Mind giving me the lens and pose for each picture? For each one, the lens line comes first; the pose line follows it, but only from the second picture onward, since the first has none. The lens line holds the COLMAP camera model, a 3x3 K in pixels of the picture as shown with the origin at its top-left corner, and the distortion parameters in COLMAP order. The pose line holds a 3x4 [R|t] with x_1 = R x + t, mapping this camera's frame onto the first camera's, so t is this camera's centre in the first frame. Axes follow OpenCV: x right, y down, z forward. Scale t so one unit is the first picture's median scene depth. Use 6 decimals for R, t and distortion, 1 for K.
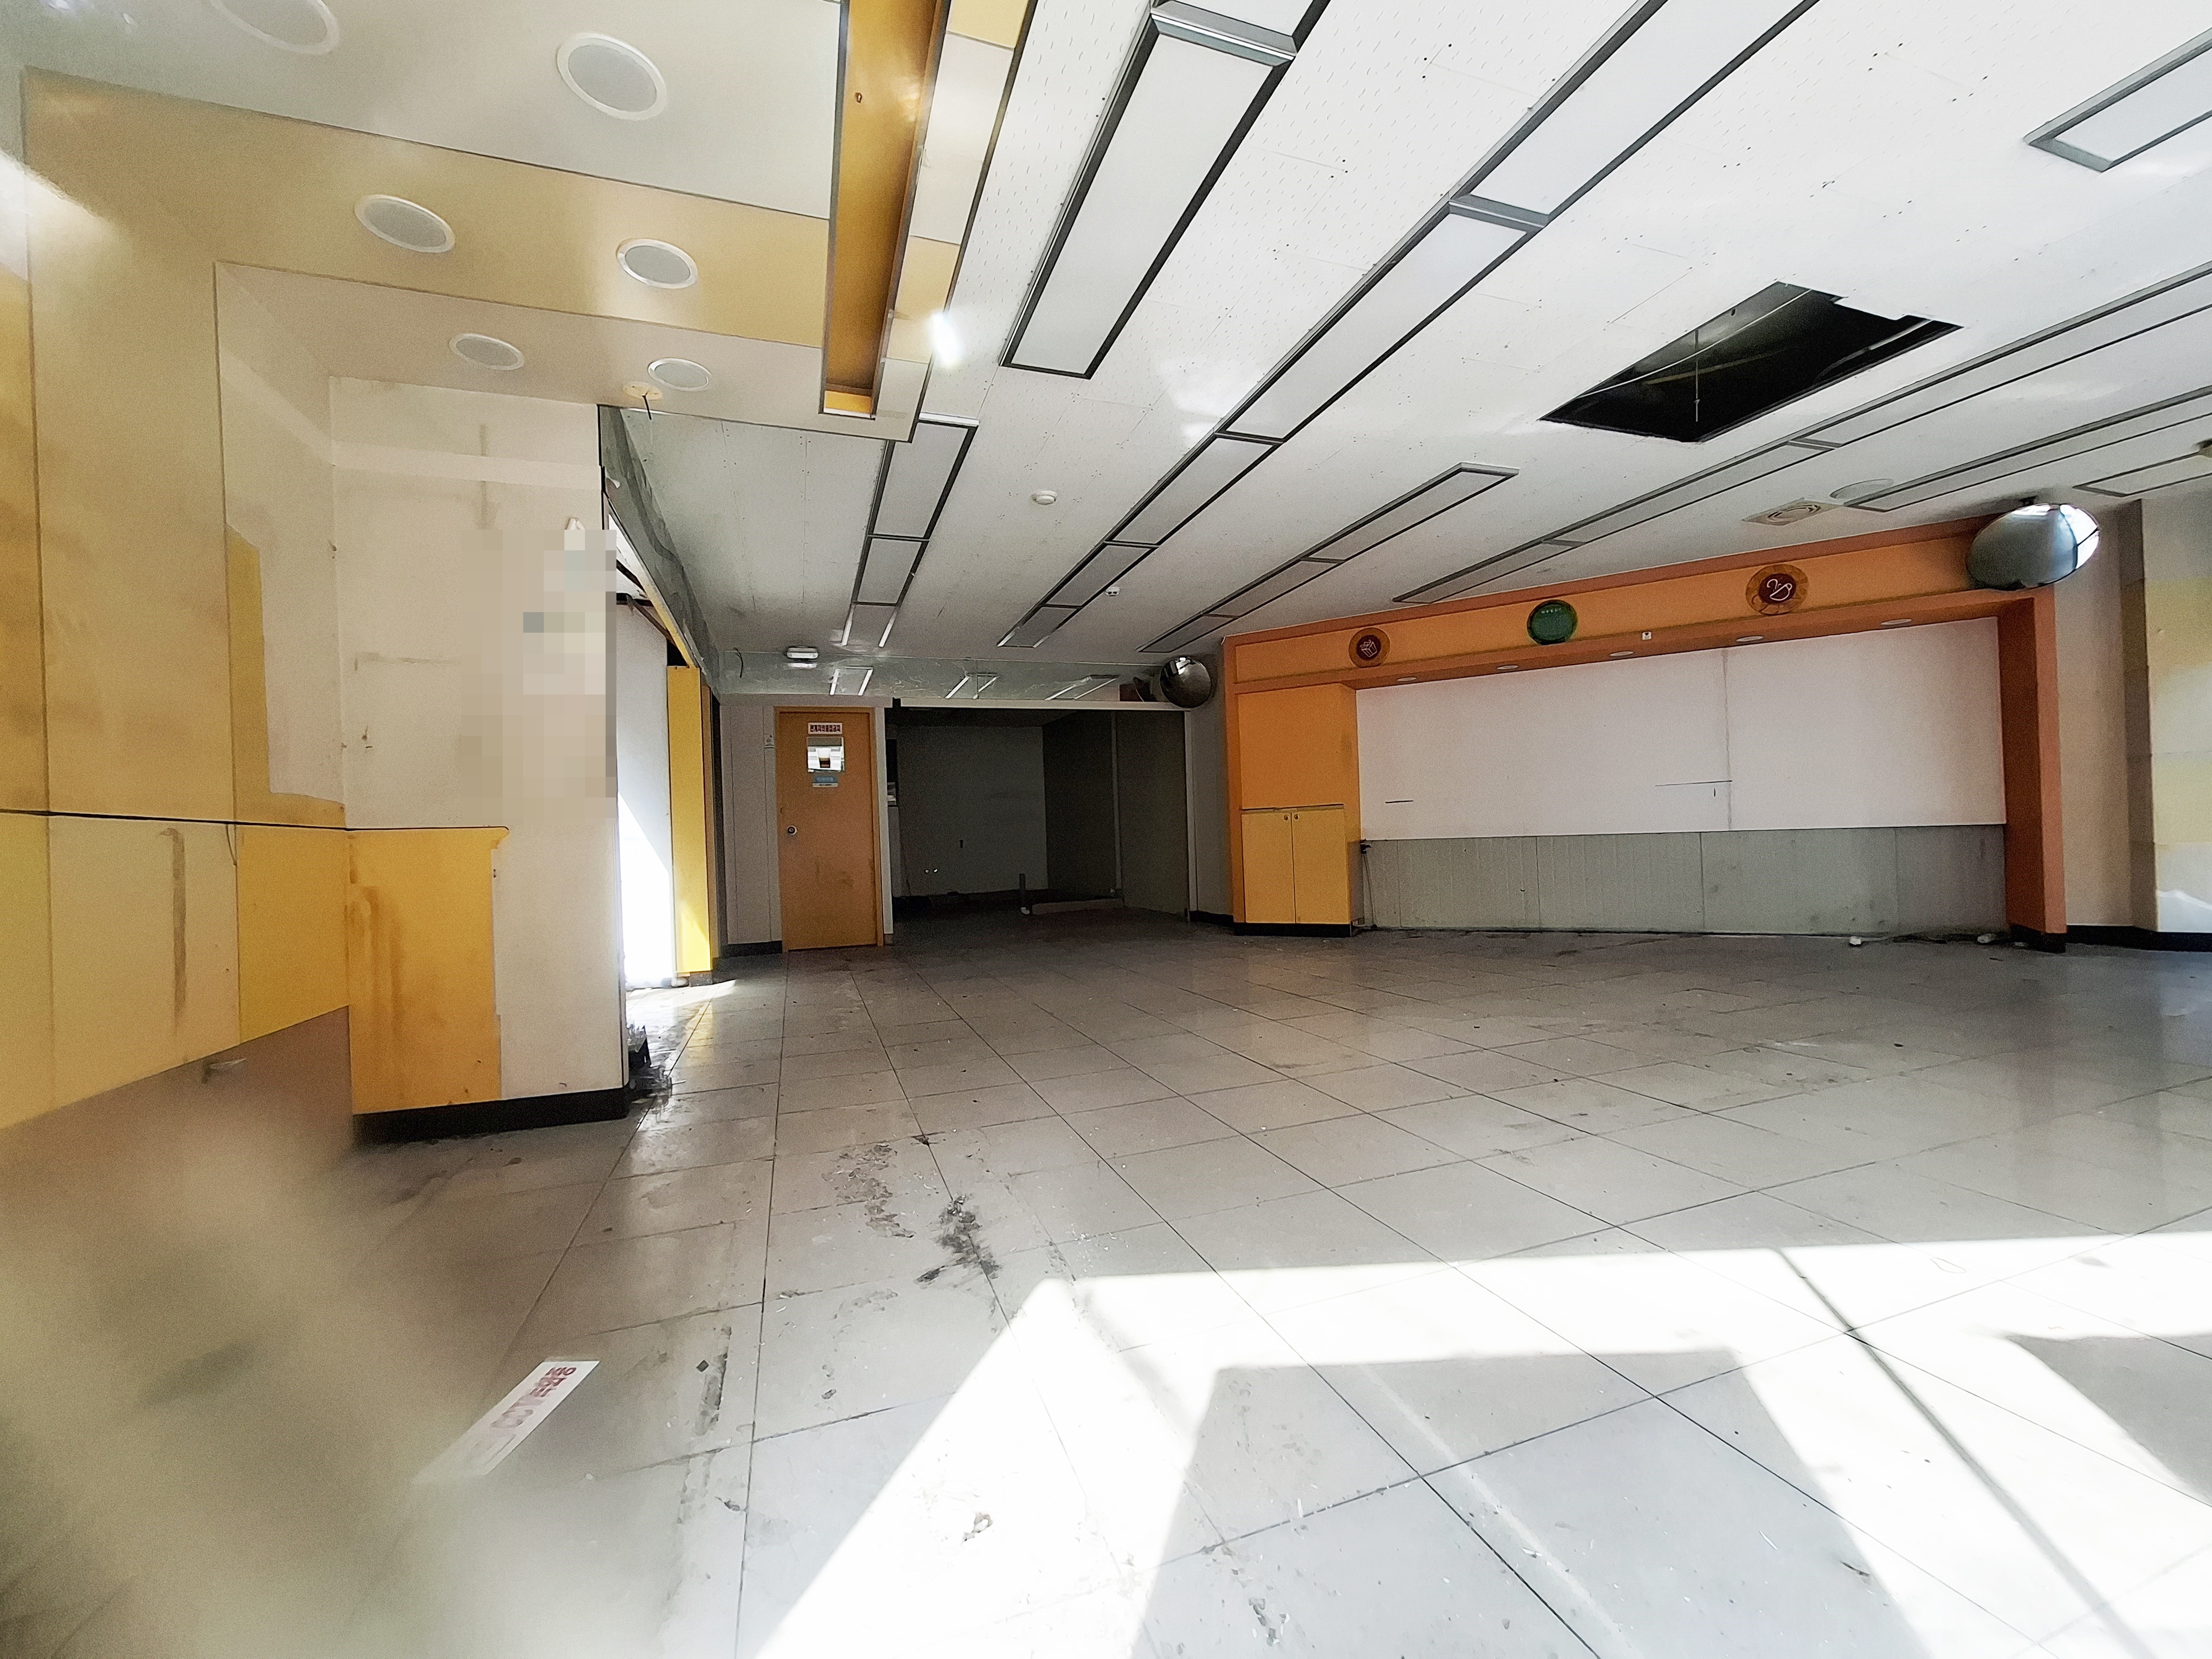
lens RADIAL K [[872.7, 0, 1096.0], [0, 872.7, 834.9], [0, 0, 1]] dist [-0.001264, -0.000200]
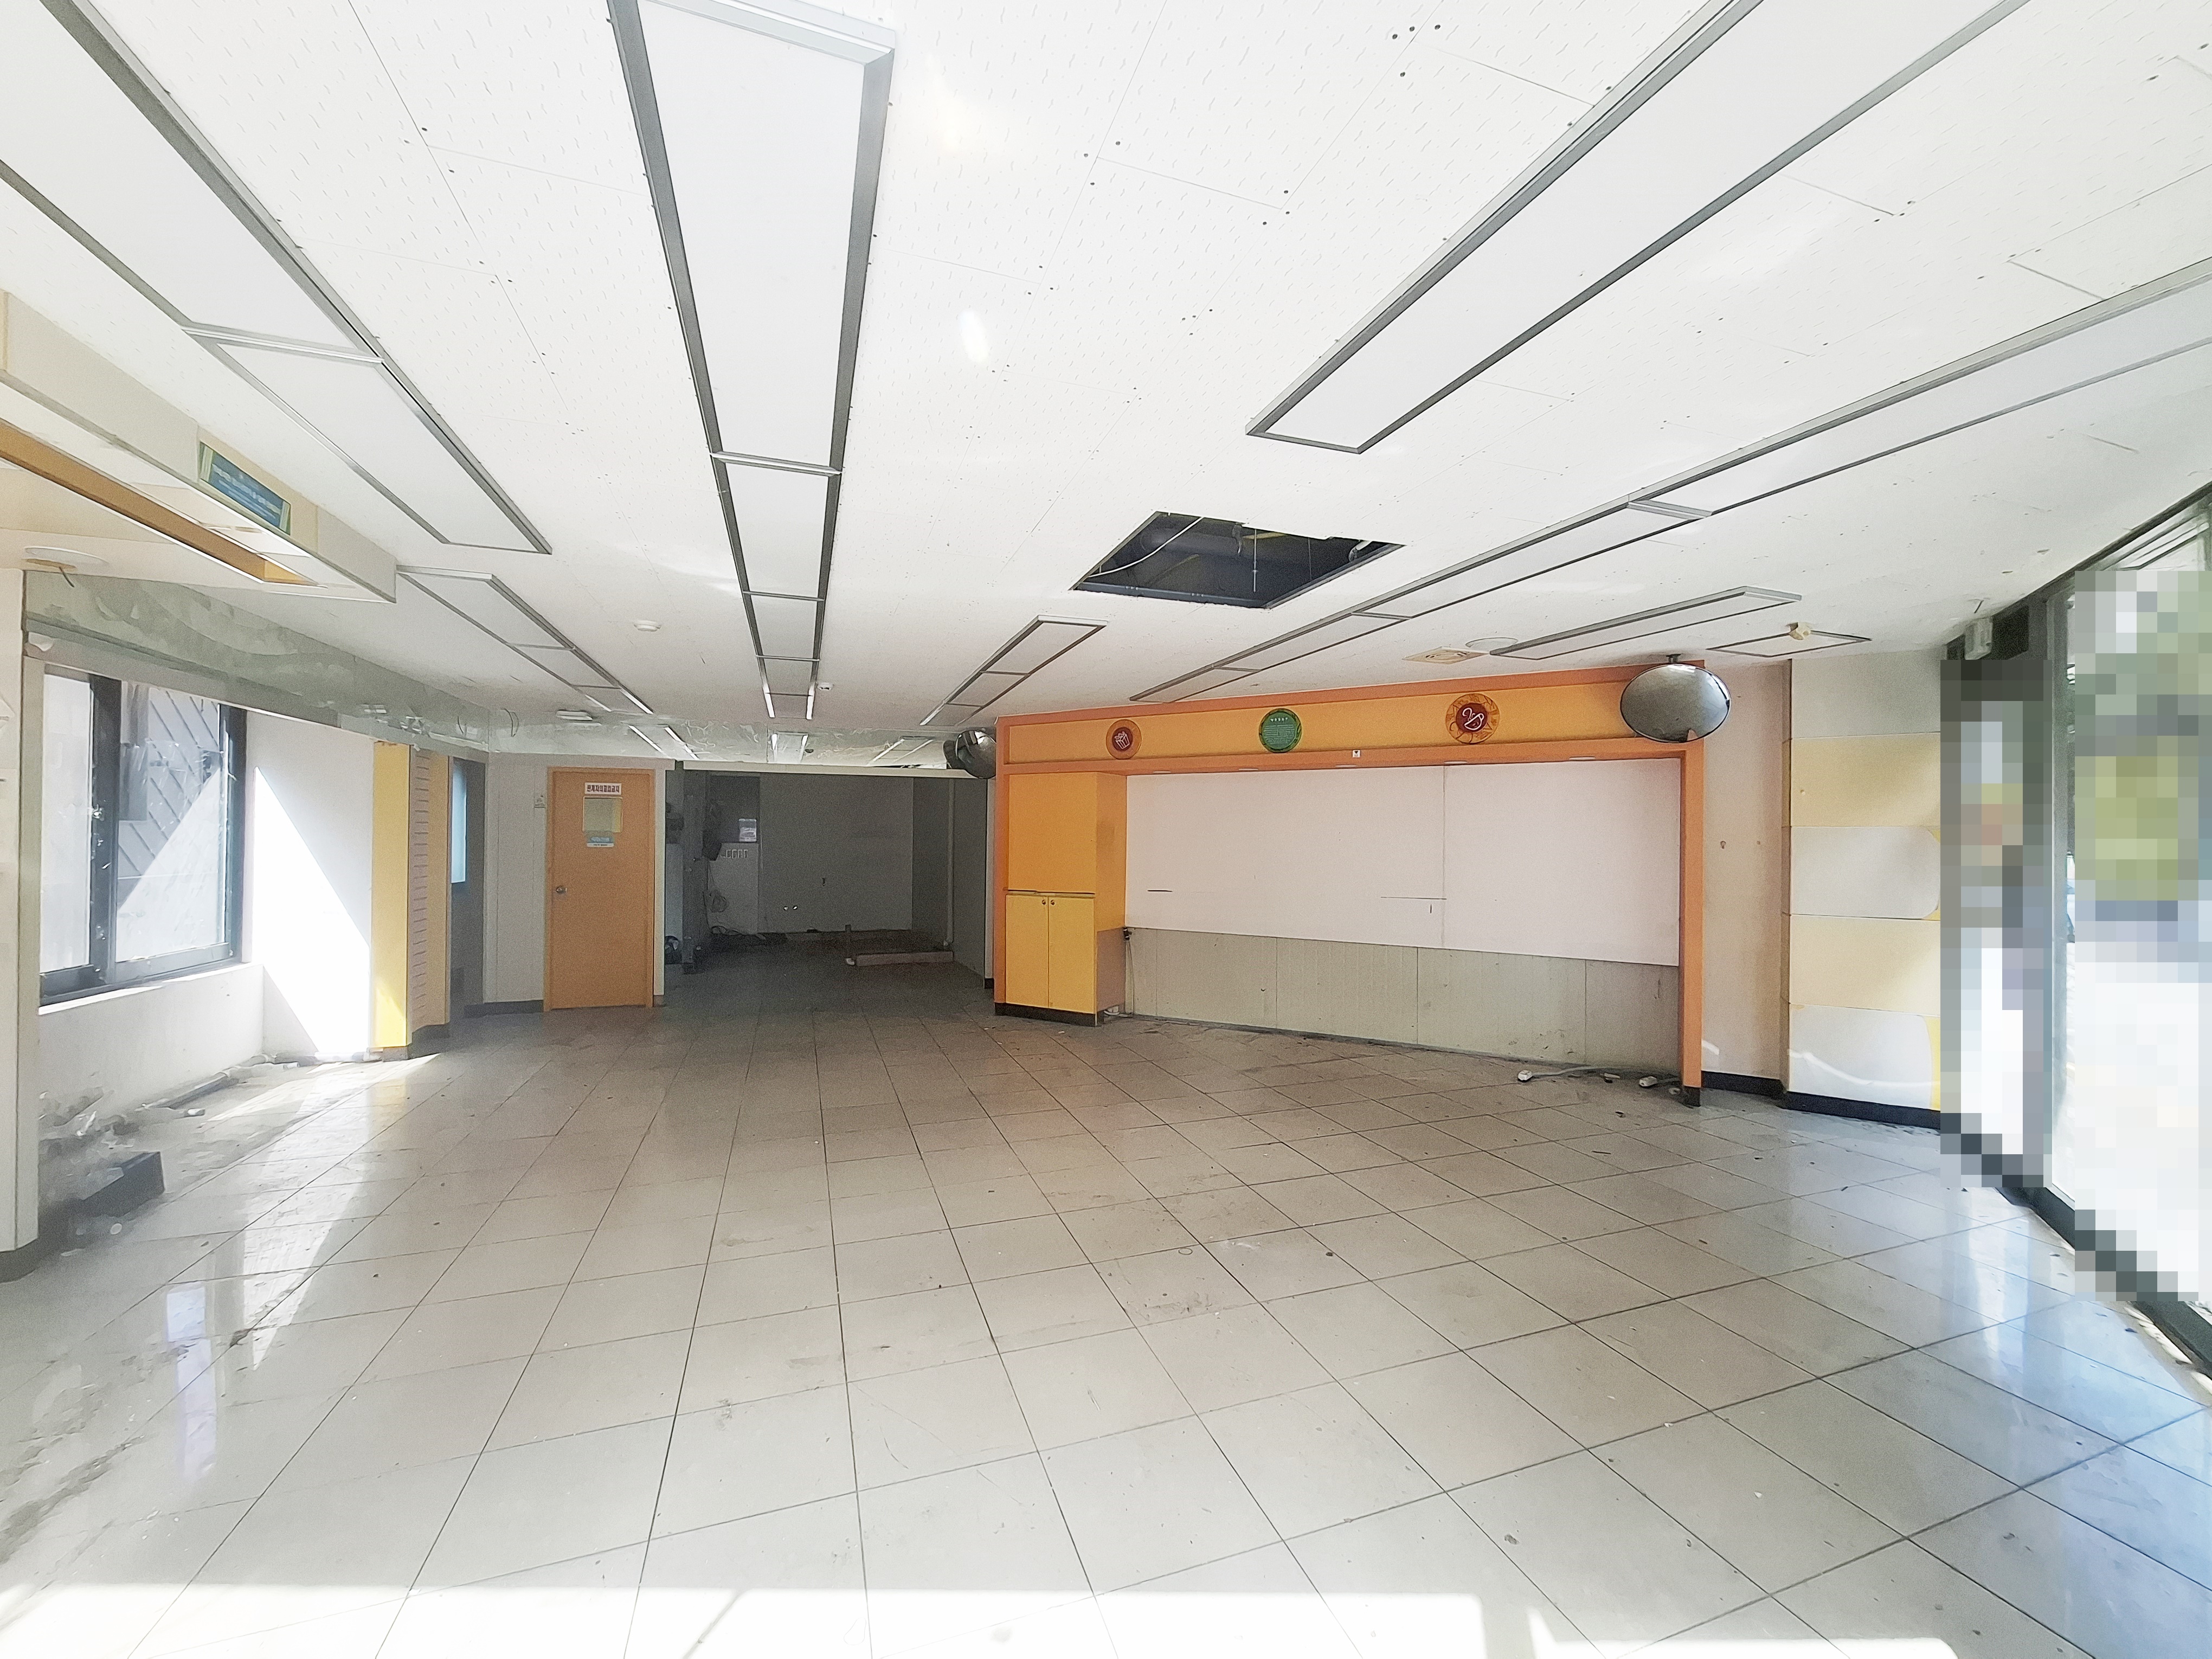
lens RADIAL K [[871.0, 0, 1096.2], [0, 871.0, 835.3], [0, 0, 1]] dist [-0.014702, 0.006740]
pose [[0.998988, 0.044976, -0.000651, 0.346938], [-0.044977, 0.998987, -0.001605, -0.122961], [0.000578, 0.001632, 0.999999, 0.002433]]
